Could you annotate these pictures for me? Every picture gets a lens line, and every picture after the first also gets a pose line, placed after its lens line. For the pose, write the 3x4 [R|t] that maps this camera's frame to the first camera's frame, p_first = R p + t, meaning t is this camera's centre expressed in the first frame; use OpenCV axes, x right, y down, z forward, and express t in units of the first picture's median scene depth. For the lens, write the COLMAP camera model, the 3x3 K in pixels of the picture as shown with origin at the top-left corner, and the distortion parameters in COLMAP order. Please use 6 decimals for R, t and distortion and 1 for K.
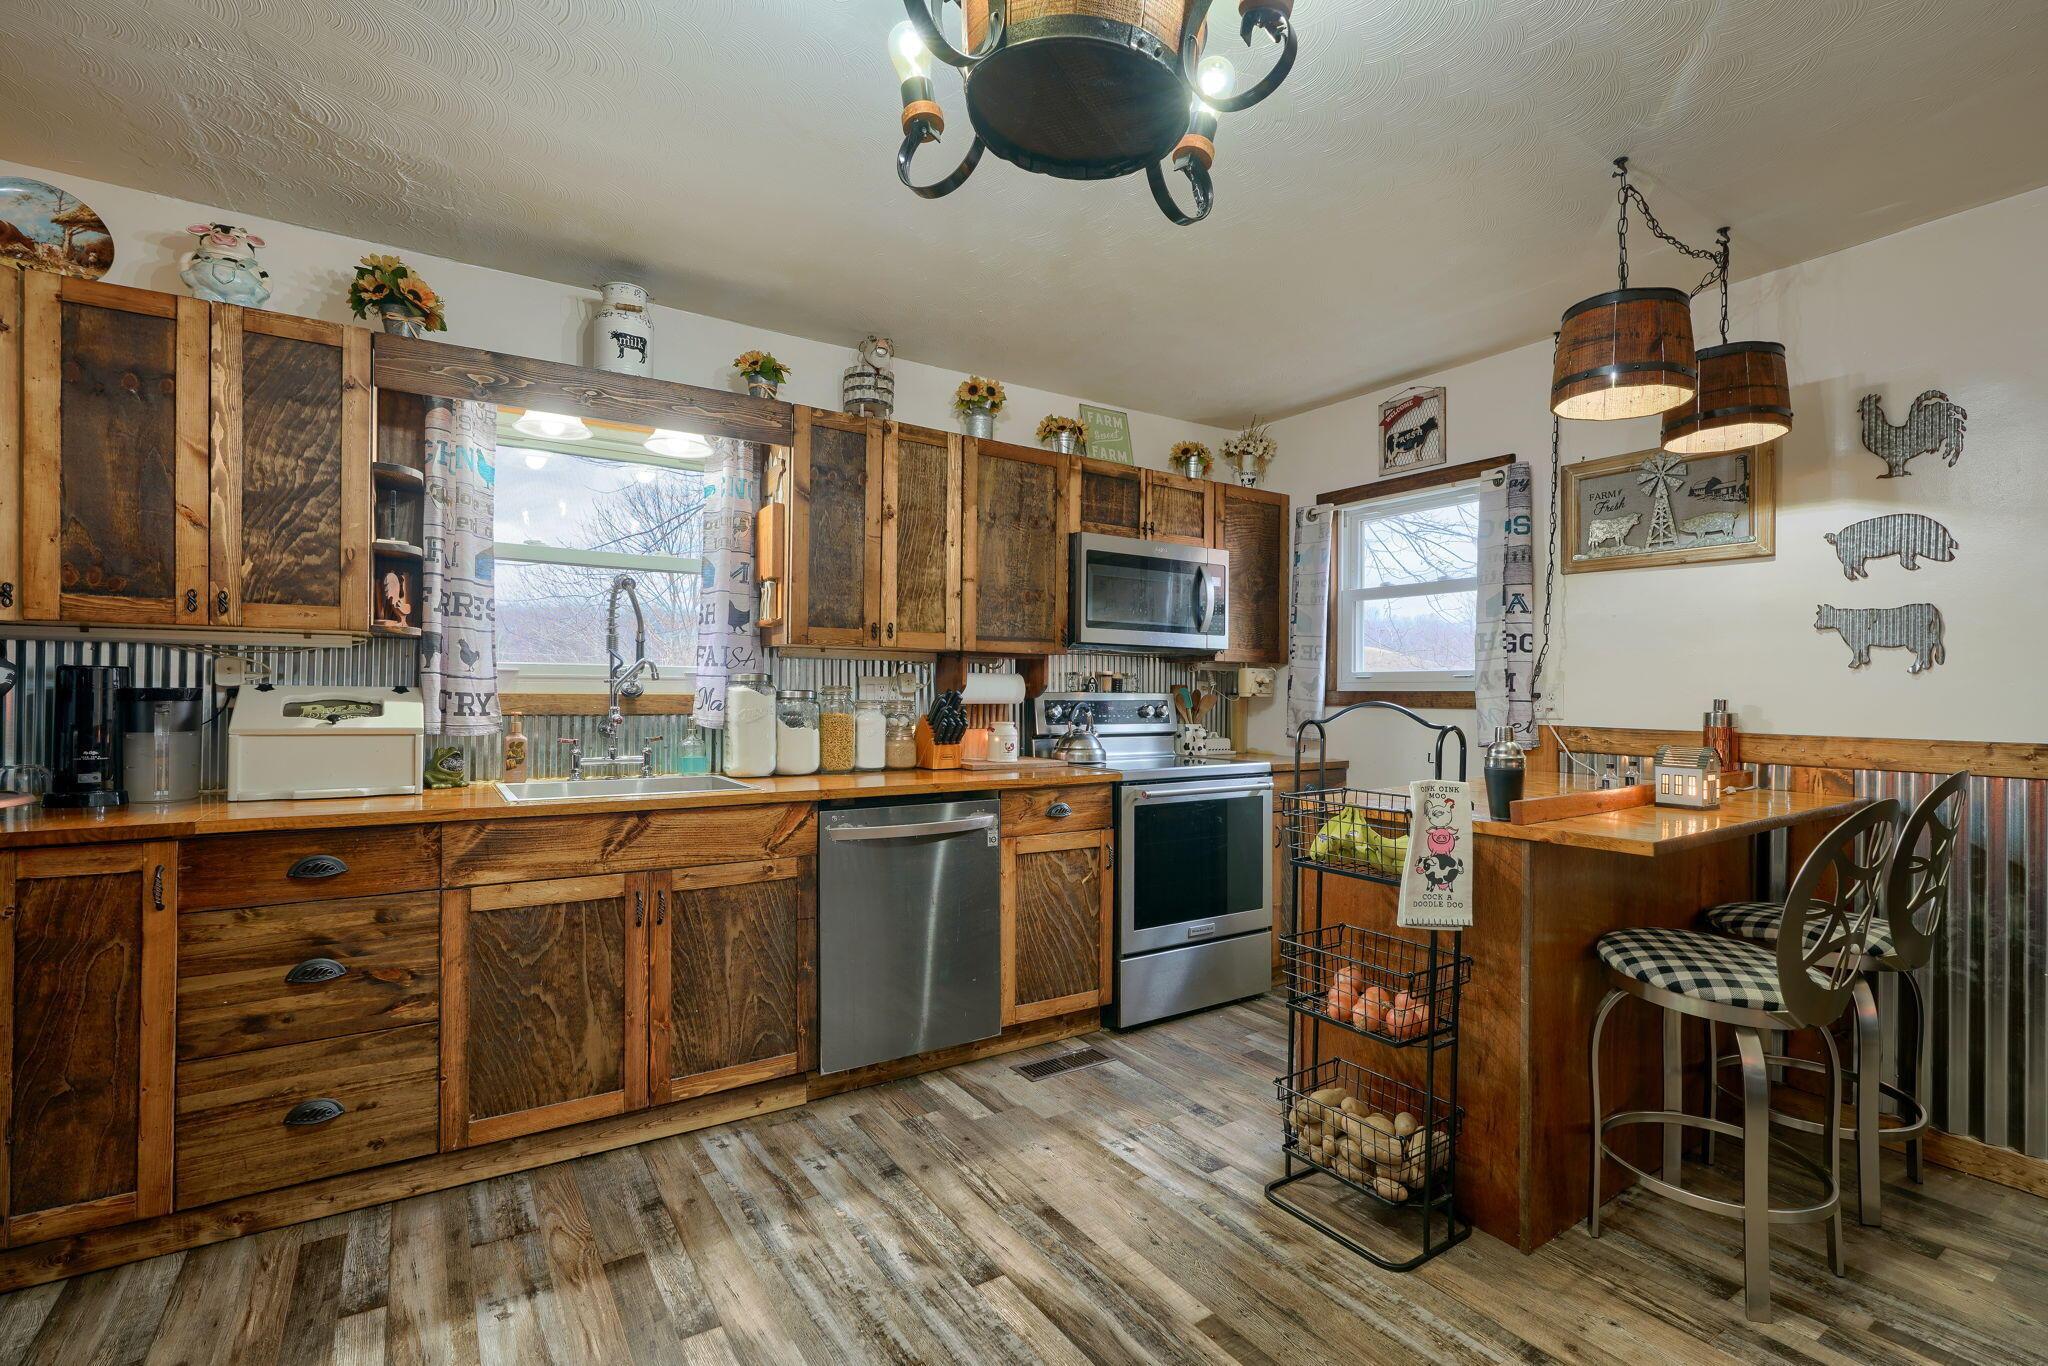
lens RADIAL K [[926.1, 0, 1028.6], [0, 926.1, 685.8], [0, 0, 1]] dist [-0.014528, 0.006936]
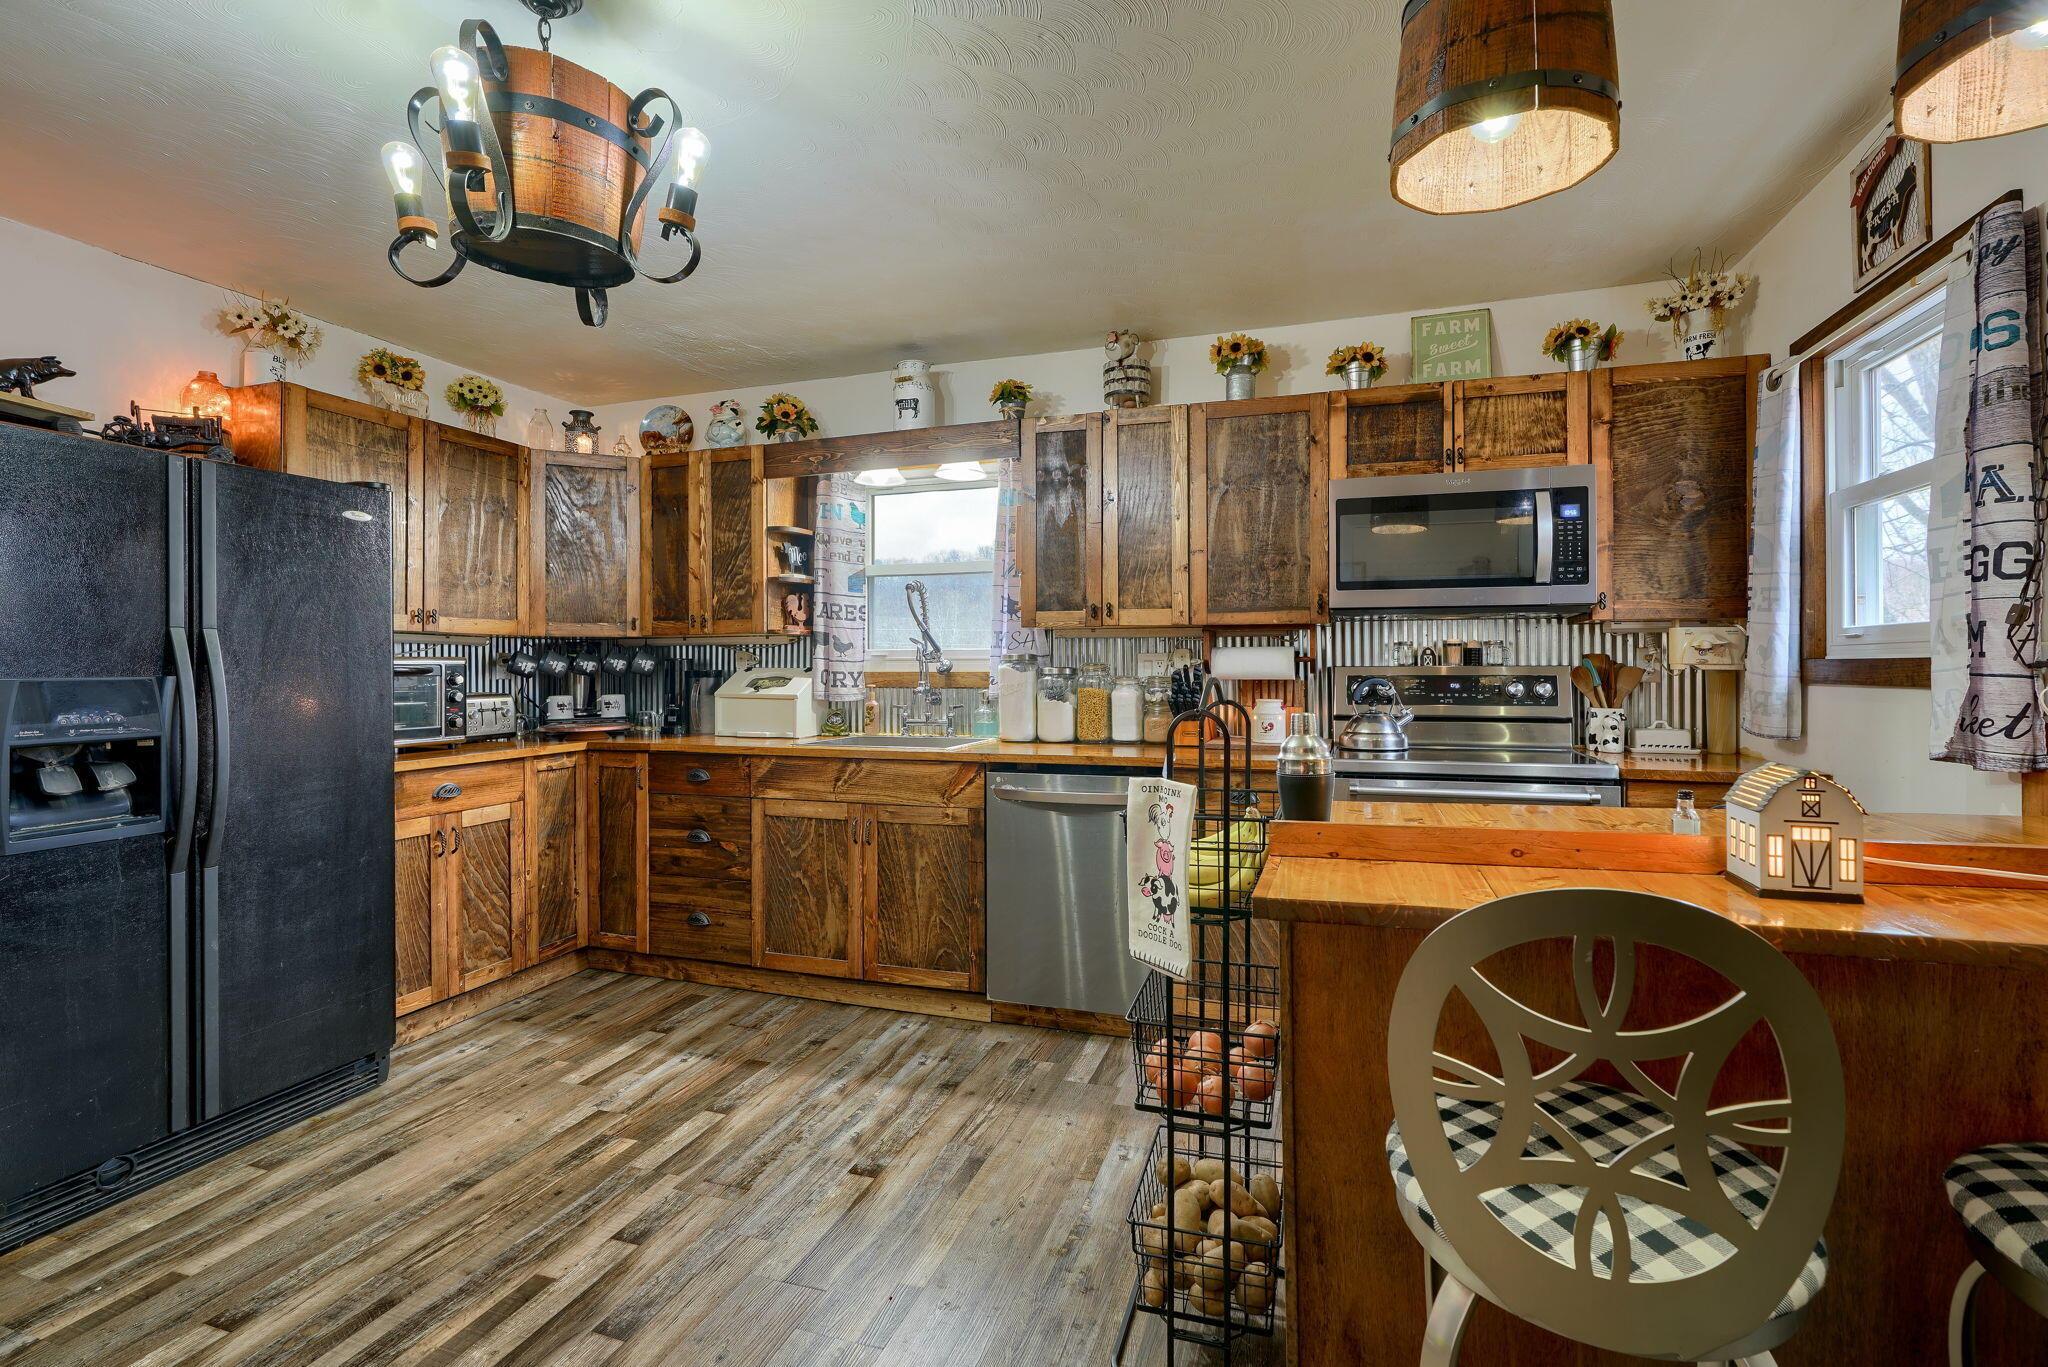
lens RADIAL K [[936.3, 0, 1040.0], [0, 936.3, 659.1], [0, 0, 1]] dist [-0.017077, 0.009078]
pose [[0.620767, -0.015995, -0.783832, 0.749362], [0.014398, 0.999856, -0.009001, 0.005498], [0.783863, -0.005698, 0.620908, 0.327842]]
